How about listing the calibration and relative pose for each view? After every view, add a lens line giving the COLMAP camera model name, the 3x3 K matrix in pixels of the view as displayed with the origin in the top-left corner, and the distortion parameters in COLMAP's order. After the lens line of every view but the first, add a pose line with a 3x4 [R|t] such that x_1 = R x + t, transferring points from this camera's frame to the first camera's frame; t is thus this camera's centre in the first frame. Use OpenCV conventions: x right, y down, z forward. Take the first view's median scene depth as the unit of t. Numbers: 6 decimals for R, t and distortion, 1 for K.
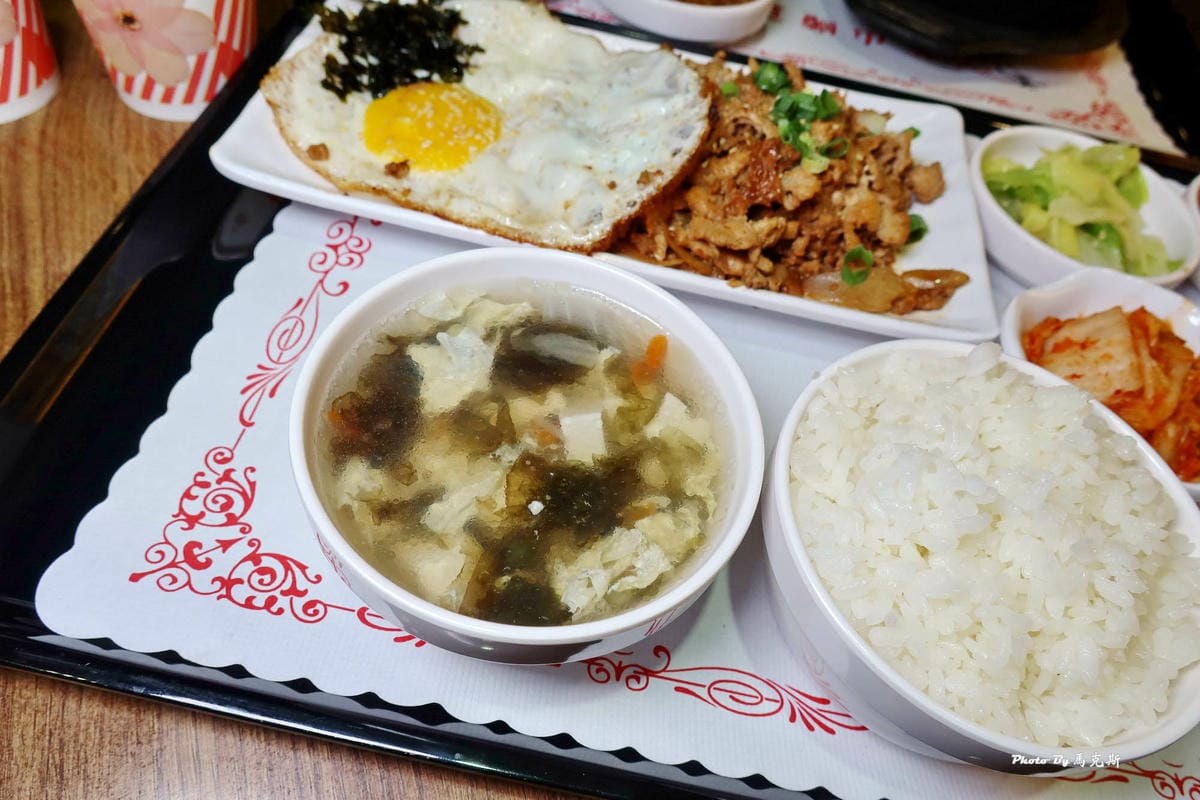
lens RADIAL K [[829.9, 0, 604.1], [0, 829.9, 398.1], [0, 0, 1]] dist [-0.011666, -0.002045]
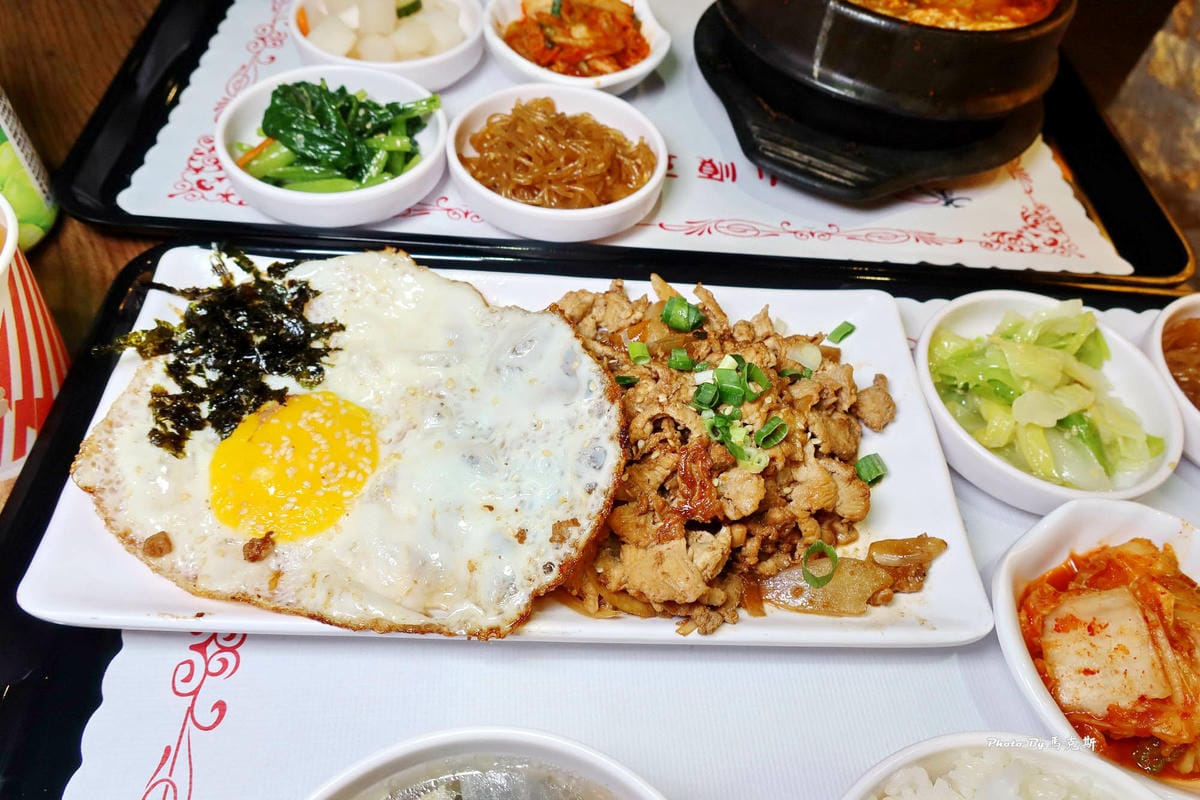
lens RADIAL K [[821.9, 0, 600.0], [0, 821.9, 400.0], [0, 0, 1]] dist [-0.010935, -0.005635]
pose [[0.983379, -0.172043, 0.058016, 0.064304], [0.170654, 0.984929, 0.028136, -0.406962], [-0.061983, -0.017768, 0.997919, 0.178581]]
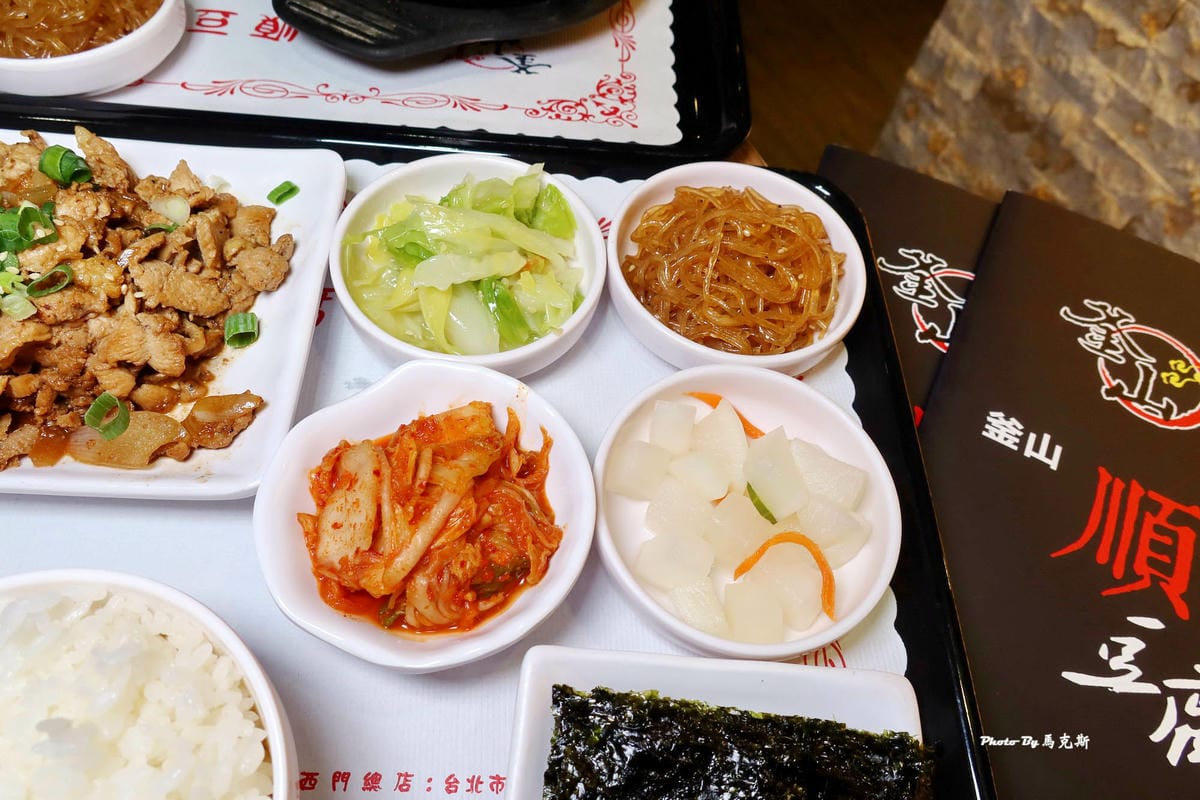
lens RADIAL K [[829.9, 0, 604.1], [0, 829.9, 398.1], [0, 0, 1]] dist [-0.011666, -0.002045]
pose [[0.986835, -0.156598, 0.040421, 0.808093], [0.150482, 0.980639, 0.125308, -0.216259], [-0.059262, -0.117576, 0.991294, 0.142306]]
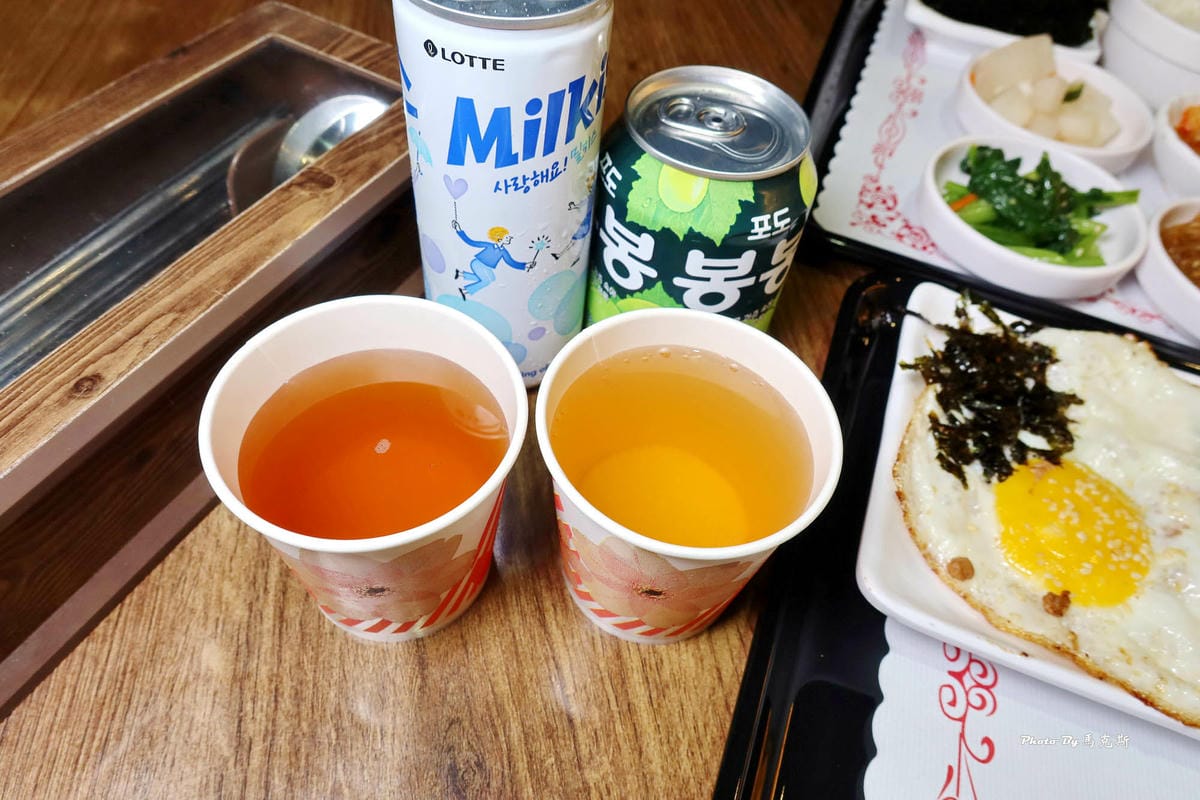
lens RADIAL K [[821.9, 0, 600.0], [0, 821.9, 400.0], [0, 0, 1]] dist [-0.010935, -0.005635]
pose [[0.979232, 0.118711, -0.164356, -0.619811], [-0.125547, 0.991577, -0.031813, -0.416145], [0.159196, 0.051787, 0.985888, 0.112624]]
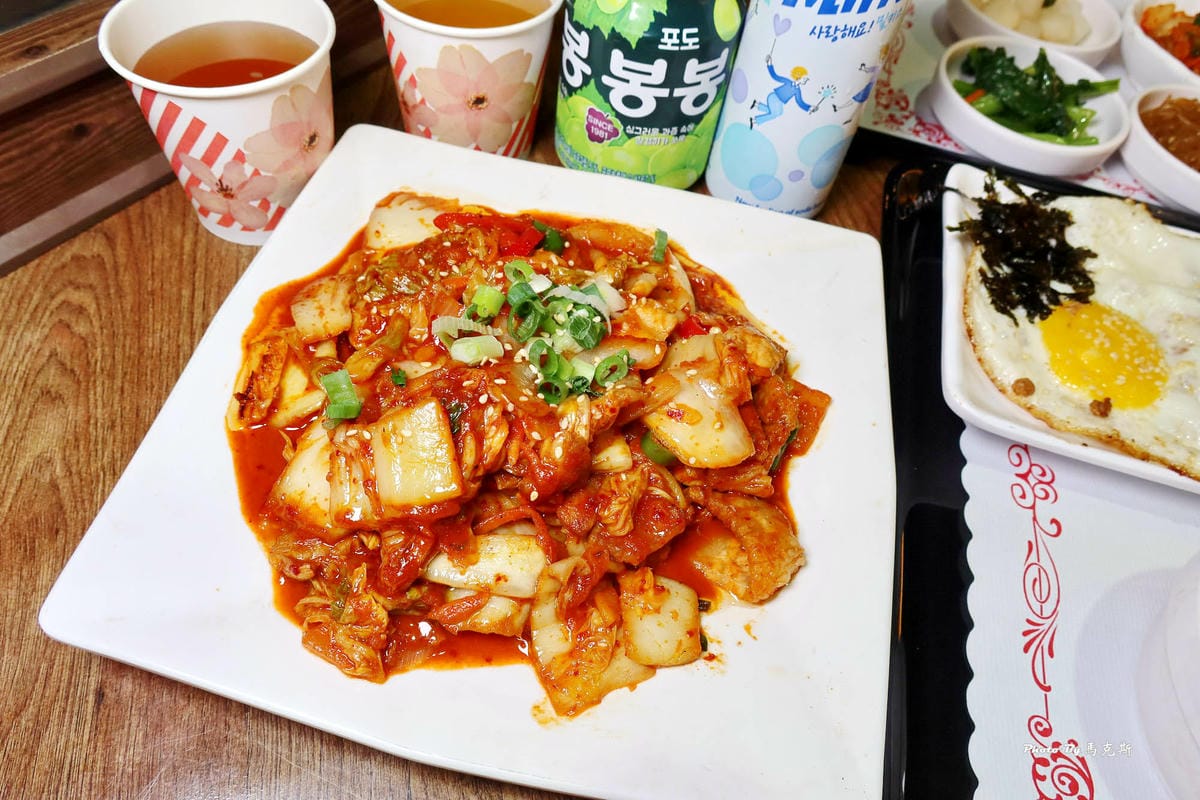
lens RADIAL K [[821.9, 0, 600.0], [0, 821.9, 400.0], [0, 0, 1]] dist [-0.010935, -0.005635]
pose [[0.995269, 0.053187, -0.081301, -0.825591], [-0.052143, 0.998528, 0.014914, -0.283486], [0.081975, -0.010605, 0.996578, -0.058536]]
